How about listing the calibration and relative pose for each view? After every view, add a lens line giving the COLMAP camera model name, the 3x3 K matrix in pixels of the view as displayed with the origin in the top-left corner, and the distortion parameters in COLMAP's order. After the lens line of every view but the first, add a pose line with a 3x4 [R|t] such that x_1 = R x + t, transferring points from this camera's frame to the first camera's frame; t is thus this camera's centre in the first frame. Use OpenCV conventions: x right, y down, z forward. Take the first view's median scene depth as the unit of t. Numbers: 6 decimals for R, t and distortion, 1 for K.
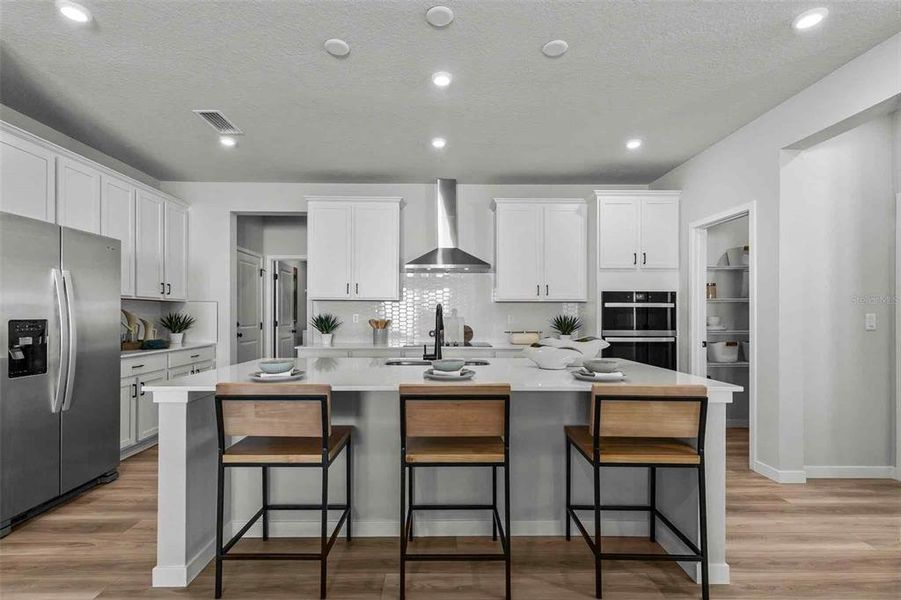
lens RADIAL K [[420.5, 0, 450.6], [0, 420.5, 313.3], [0, 0, 1]] dist [0.004397, 0.000222]
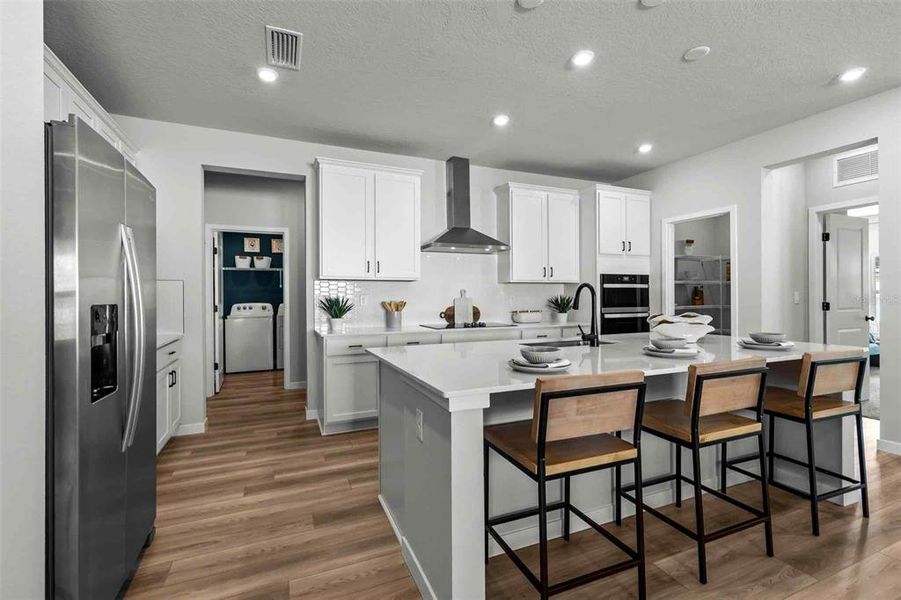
lens RADIAL K [[401.0, 0, 453.5], [0, 401.0, 296.6], [0, 0, 1]] dist [0.002946, 0.000447]
pose [[0.924082, -0.008007, 0.382110, -0.418407], [0.007271, 0.999968, 0.003369, 0.002696], [-0.382125, -0.000335, 0.924111, 0.150805]]
